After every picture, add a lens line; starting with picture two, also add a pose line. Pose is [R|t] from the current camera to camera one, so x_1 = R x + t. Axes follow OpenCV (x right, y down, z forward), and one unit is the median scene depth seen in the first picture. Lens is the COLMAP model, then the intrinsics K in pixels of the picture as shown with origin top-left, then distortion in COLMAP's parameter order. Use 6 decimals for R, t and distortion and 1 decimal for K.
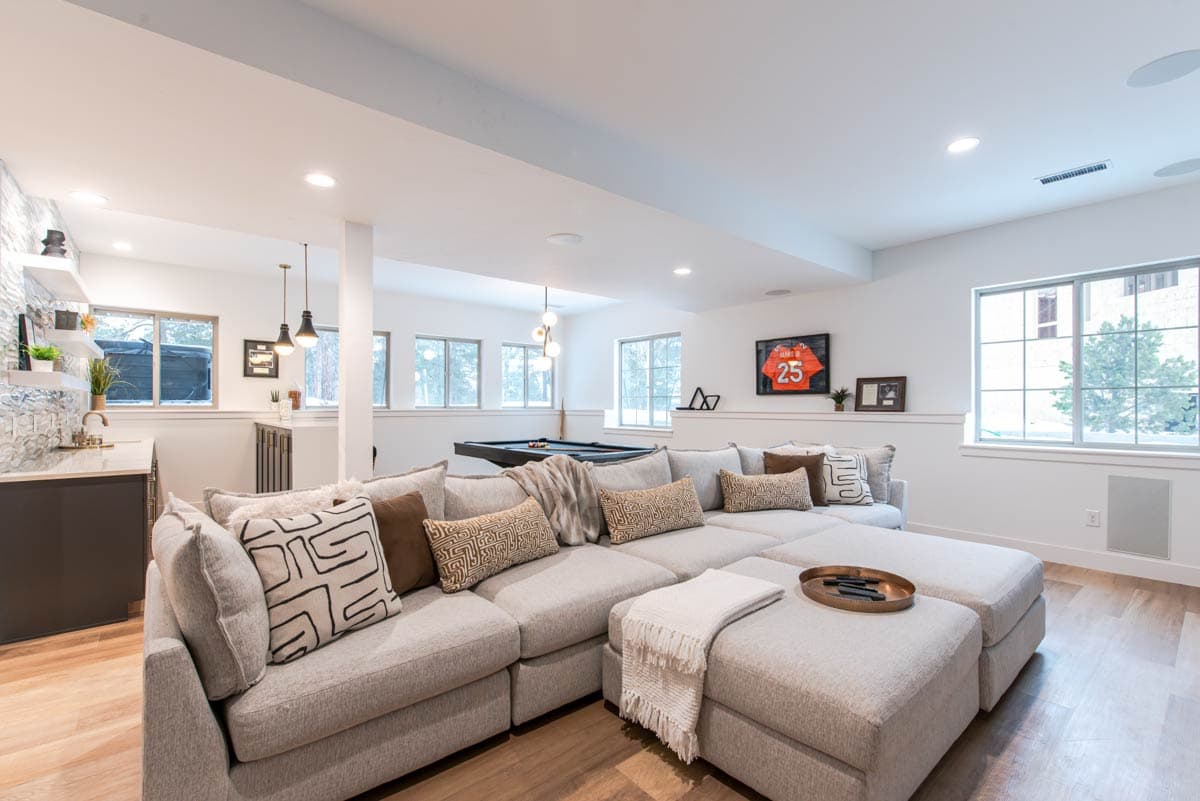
lens RADIAL K [[526.7, 0, 610.0], [0, 526.7, 398.9], [0, 0, 1]] dist [-0.000607, -0.001152]
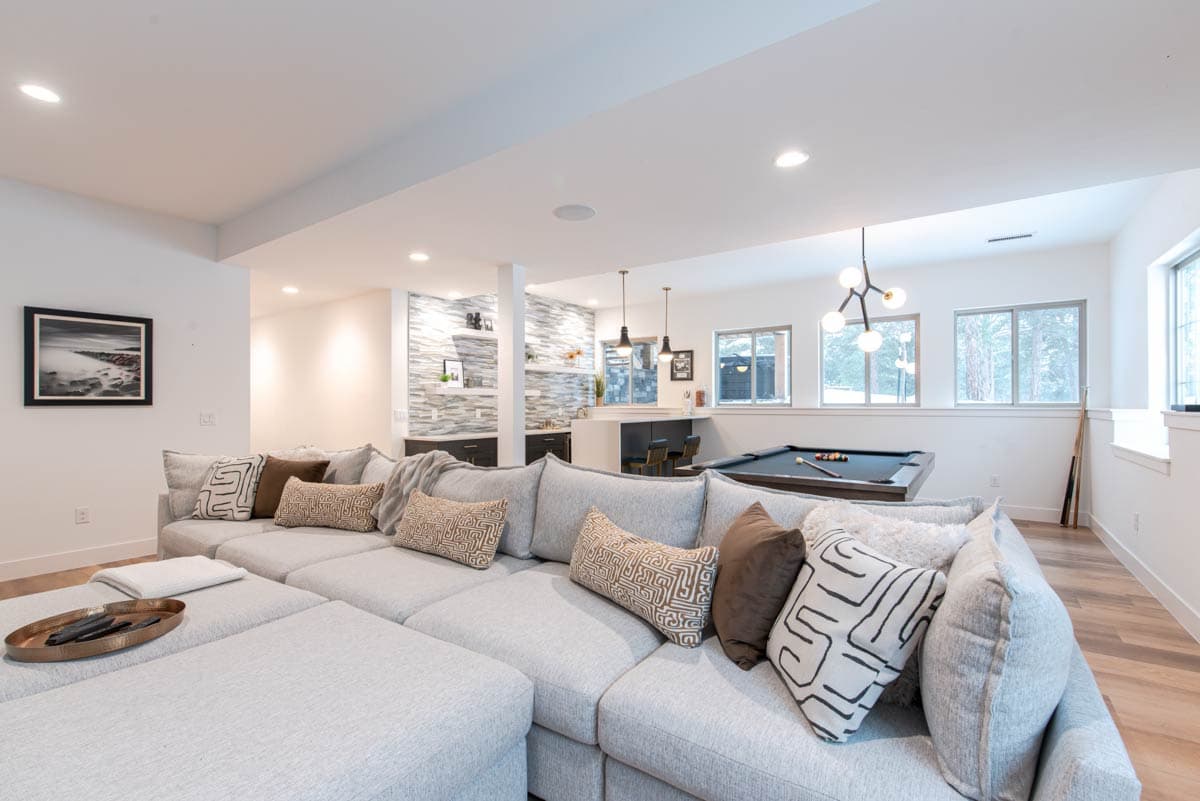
lens RADIAL K [[526.7, 0, 605.2], [0, 526.7, 404.4], [0, 0, 1]] dist [-0.000607, -0.001152]
pose [[0.246716, -0.001037, -0.969087, 0.491160], [0.016130, 0.999865, 0.003036, 0.008368], [0.968954, -0.016380, 0.246699, 0.530544]]
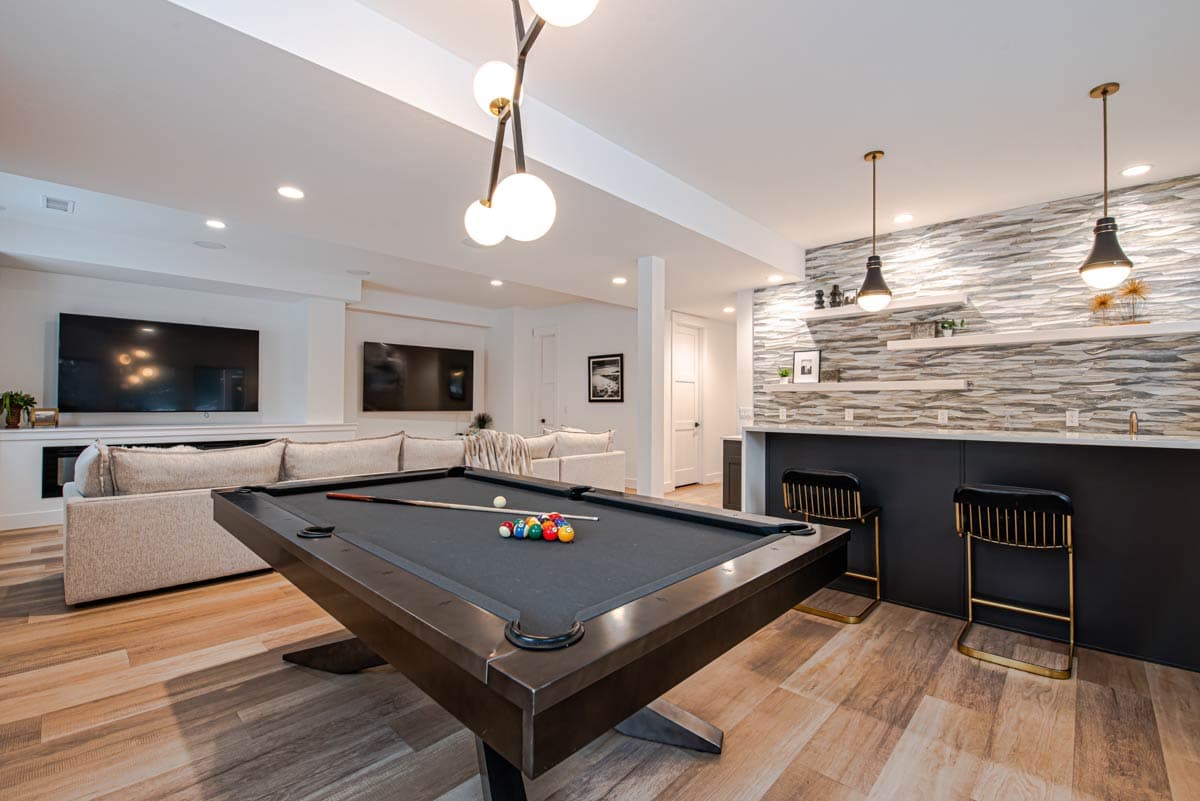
lens RADIAL K [[526.7, 0, 598.6], [0, 526.7, 398.1], [0, 0, 1]] dist [-0.000607, -0.001152]
pose [[-0.995475, -0.003337, -0.094964, -0.127654], [-0.001396, 0.999789, -0.020501, 0.016947], [0.095013, -0.020276, -0.995270, 1.300496]]
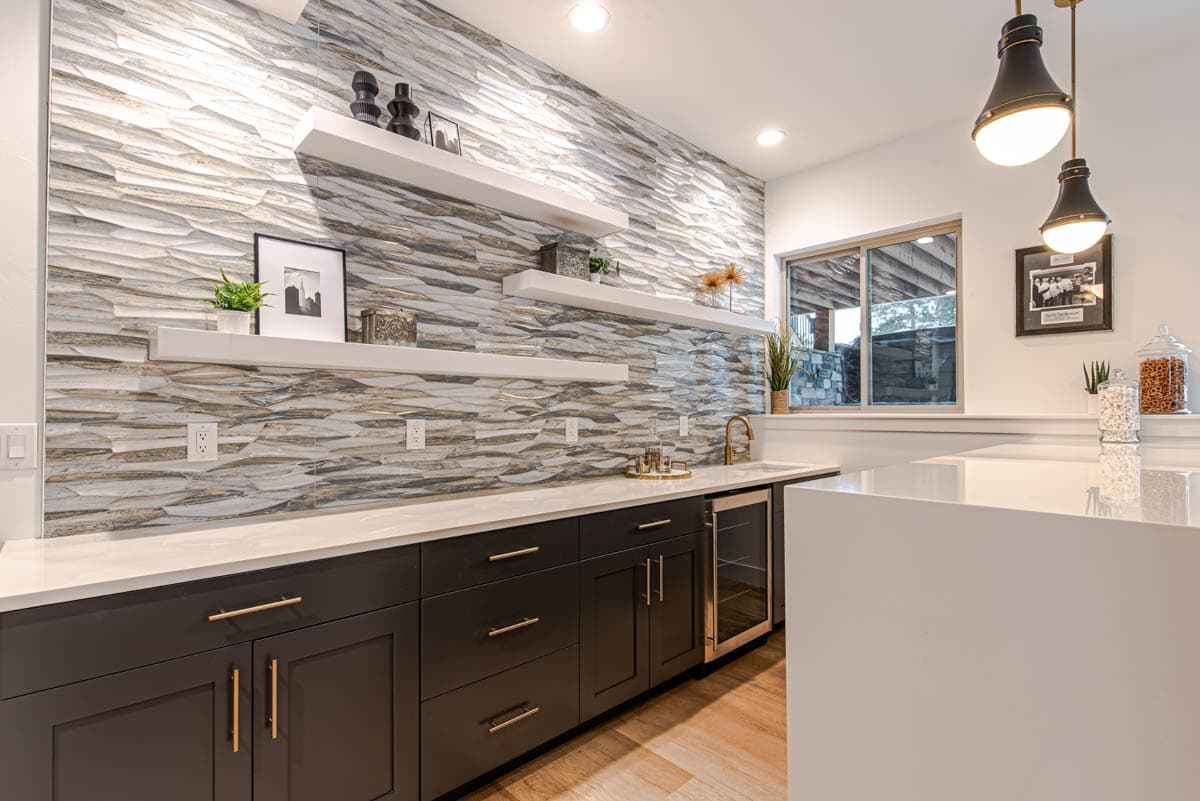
lens RADIAL K [[526.7, 0, 581.4], [0, 526.7, 408.1], [0, 0, 1]] dist [-0.000607, -0.001152]
pose [[-0.001337, -0.009692, -0.999952, -0.266607], [0.015892, 0.999827, -0.009712, 0.014371], [0.999873, -0.015904, -0.001182, 0.642986]]
